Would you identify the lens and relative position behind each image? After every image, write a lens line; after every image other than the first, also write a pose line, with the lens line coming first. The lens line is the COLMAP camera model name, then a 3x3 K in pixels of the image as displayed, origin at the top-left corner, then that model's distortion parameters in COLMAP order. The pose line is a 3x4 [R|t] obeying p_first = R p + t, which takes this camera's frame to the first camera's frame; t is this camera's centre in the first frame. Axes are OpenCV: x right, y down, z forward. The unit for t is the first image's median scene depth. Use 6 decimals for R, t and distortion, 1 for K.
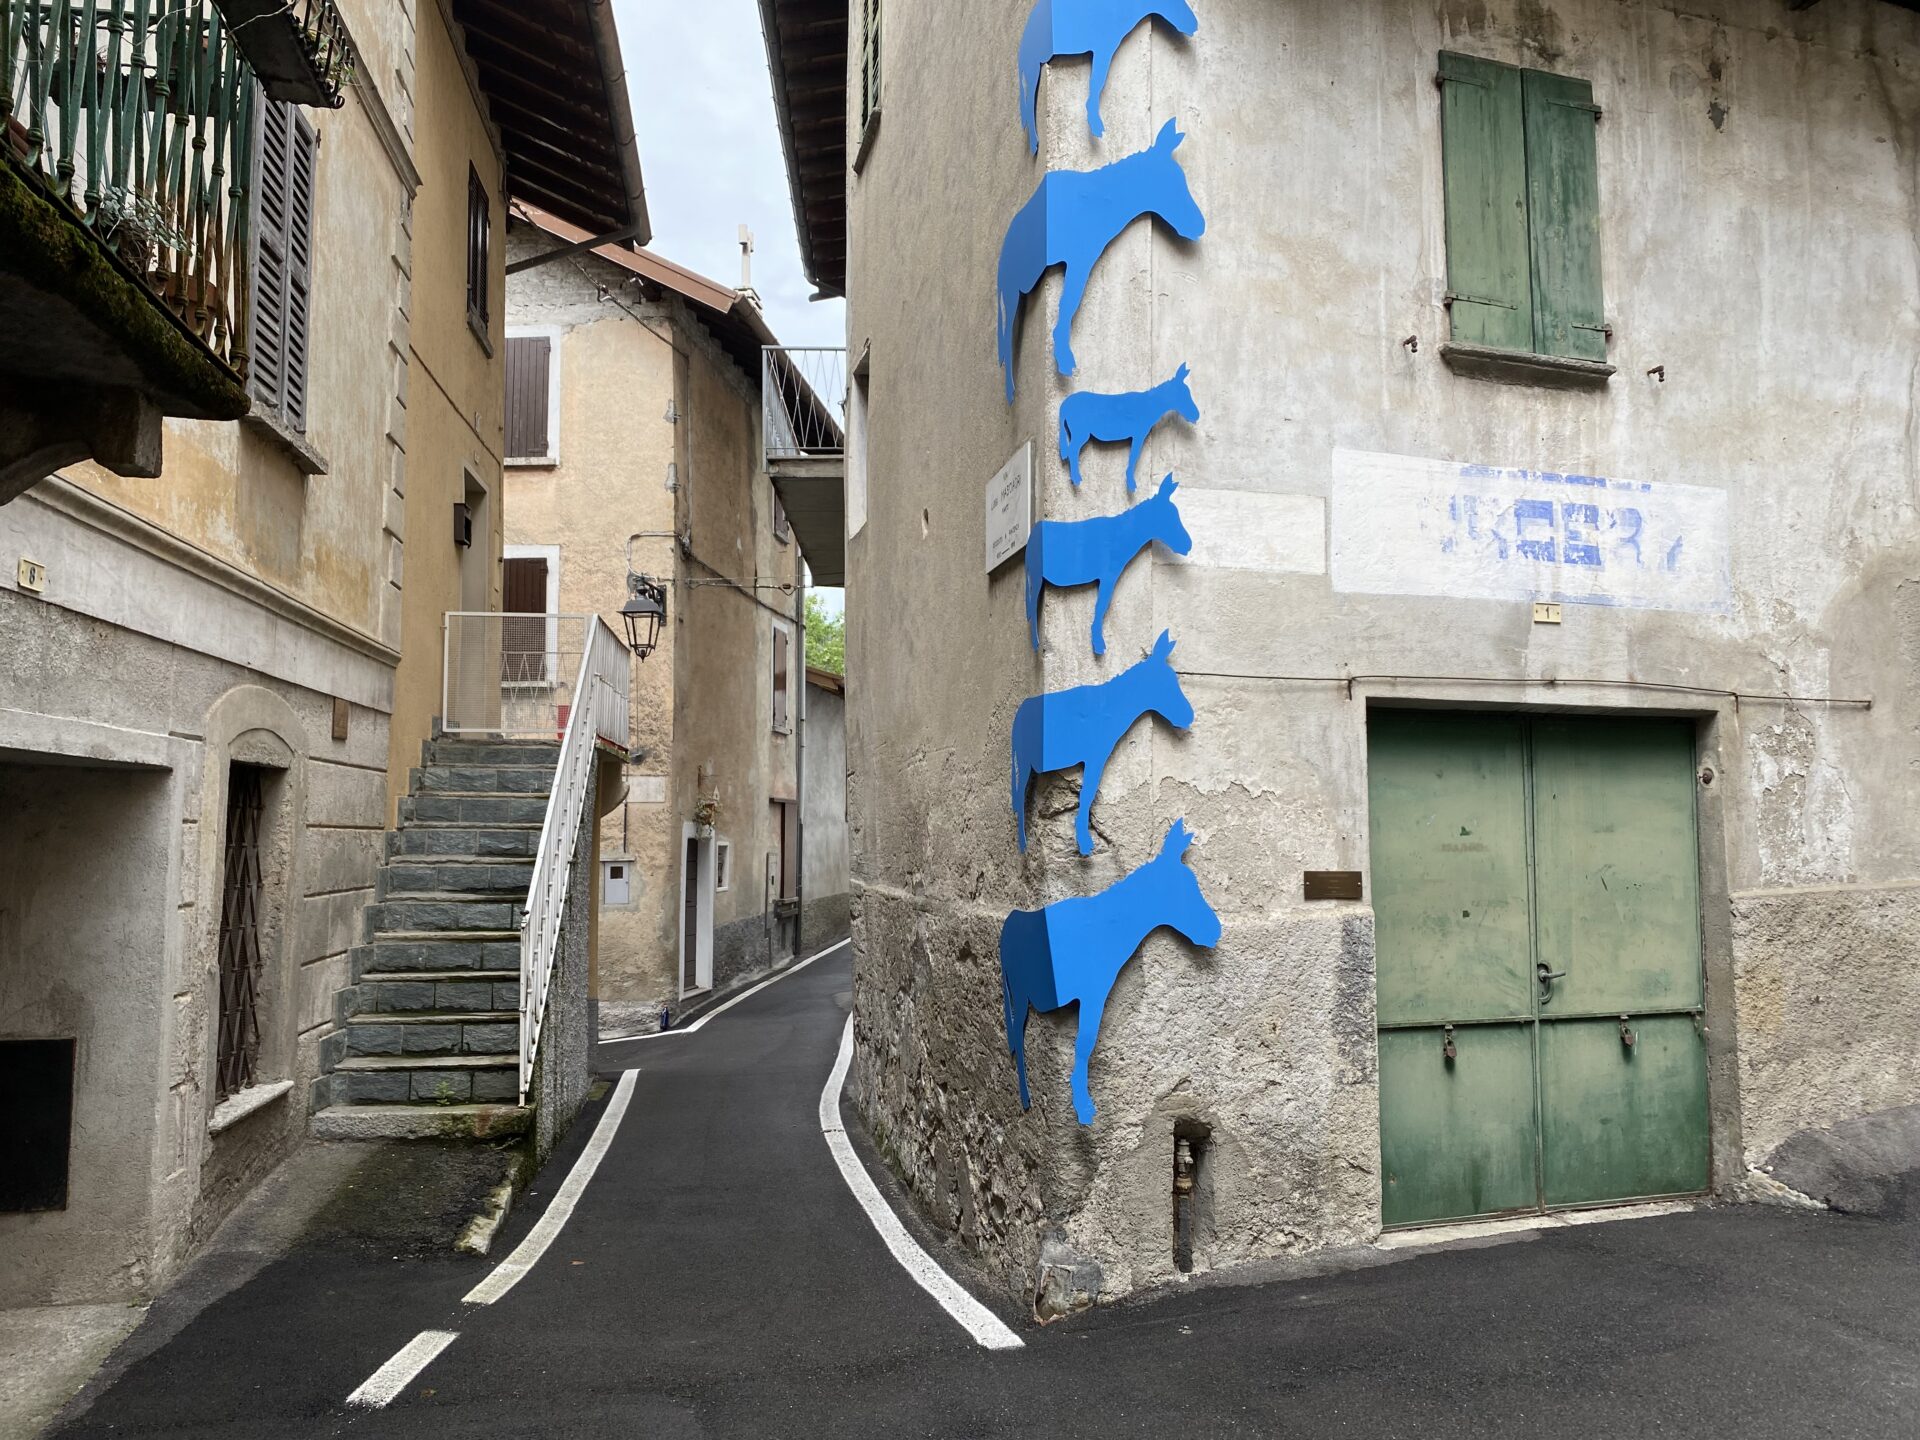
lens RADIAL K [[1437.0, 0, 953.9], [0, 1437.0, 671.0], [0, 0, 1]] dist [0.071256, -0.127917]
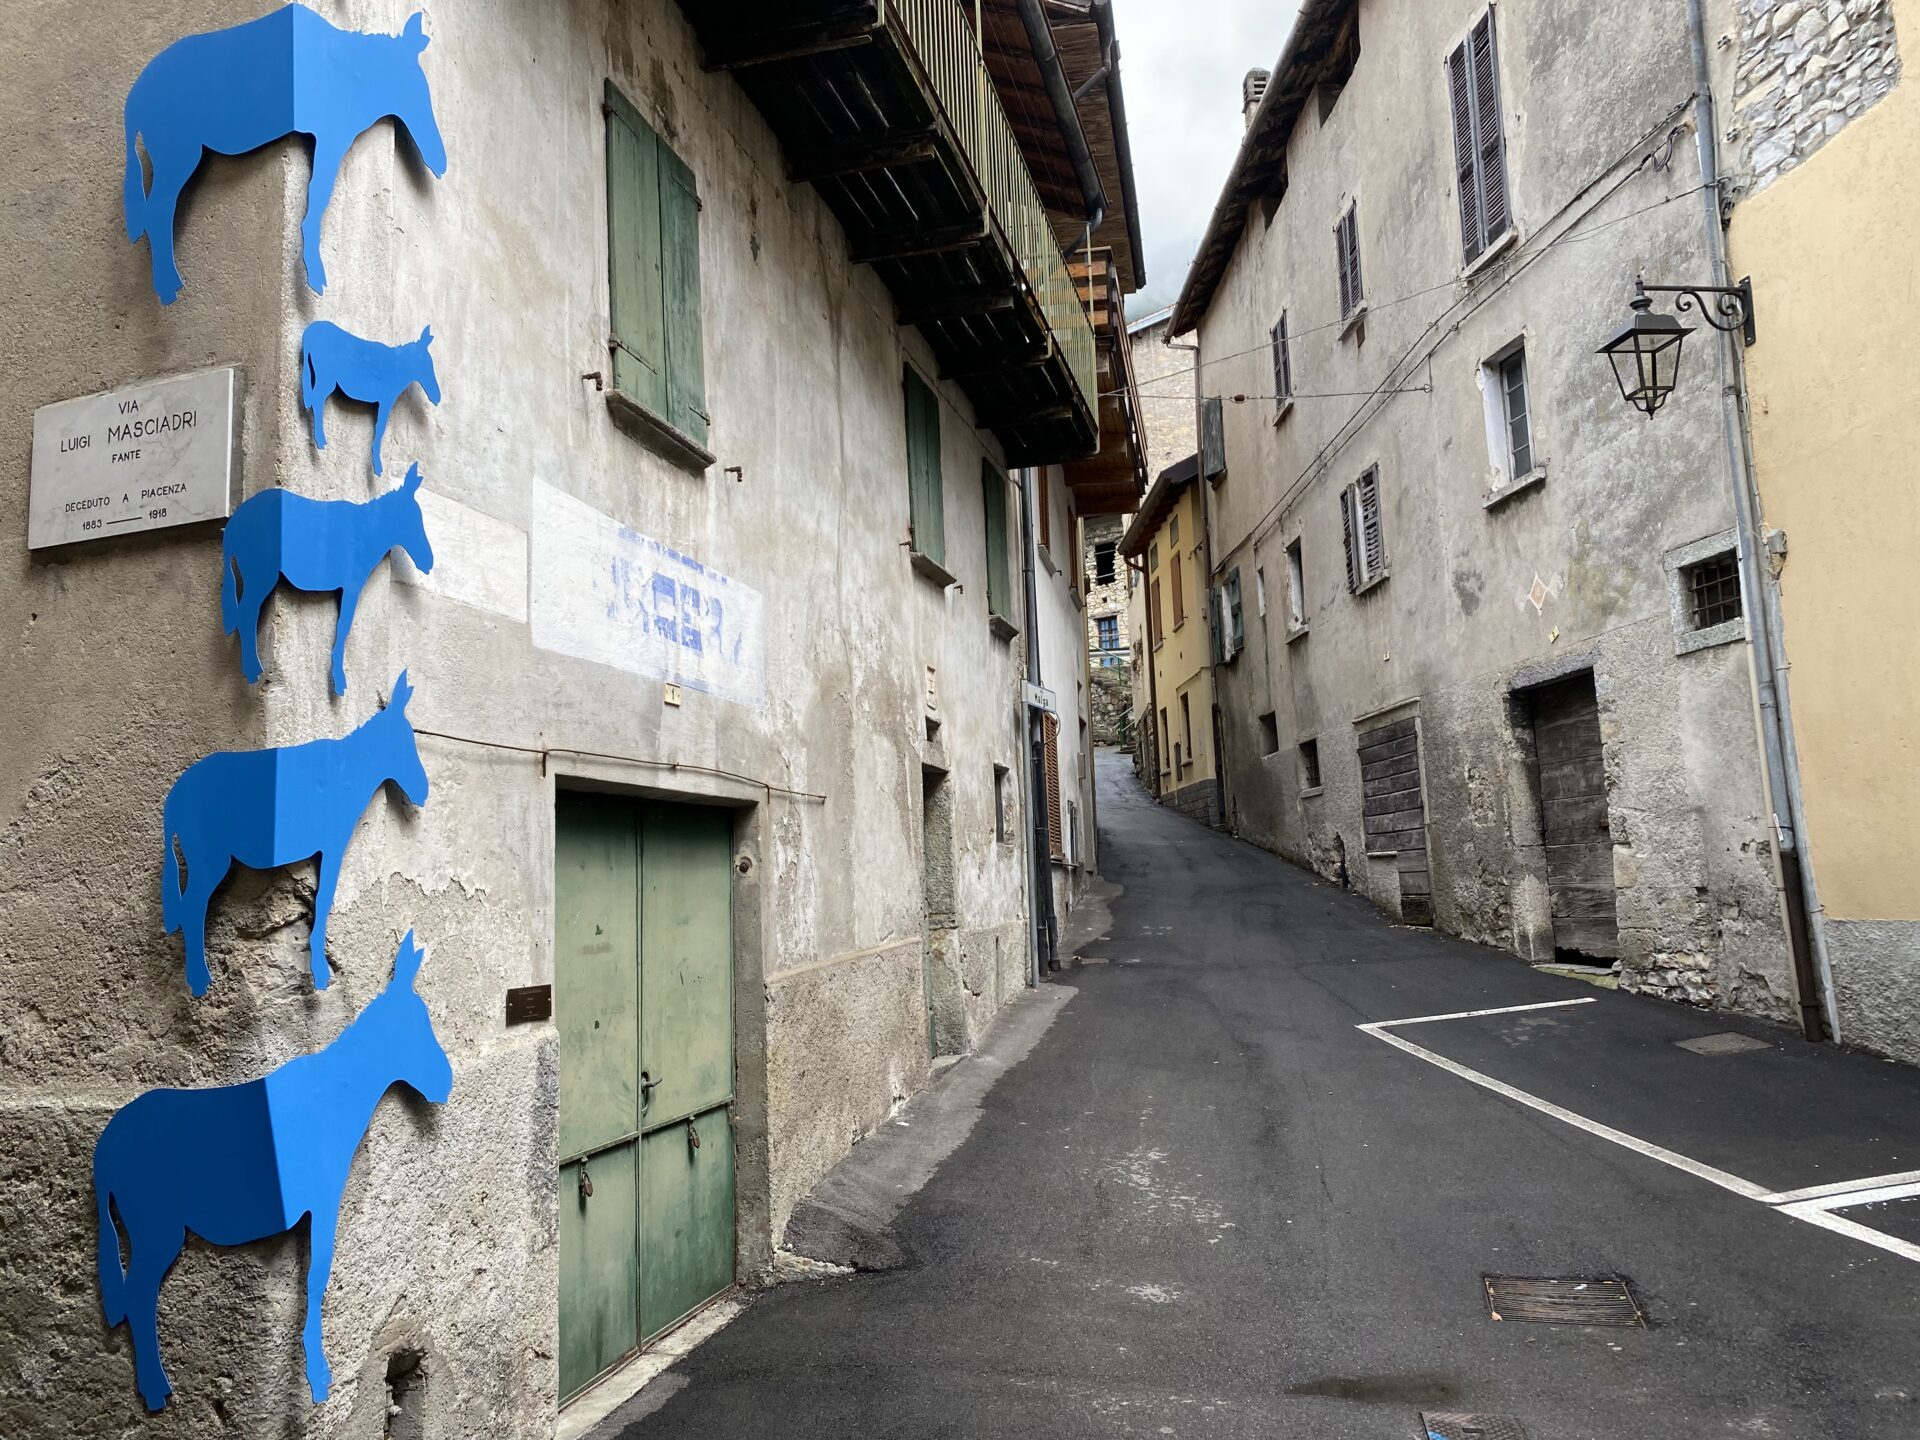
lens RADIAL K [[1437.0, 0, 953.9], [0, 1437.0, 671.0], [0, 0, 1]] dist [0.071256, -0.127917]
pose [[0.556241, 0.099841, 0.825002, -0.291662], [-0.038941, 0.994798, -0.094134, 0.028790], [-0.830108, 0.020235, 0.557235, 0.339007]]
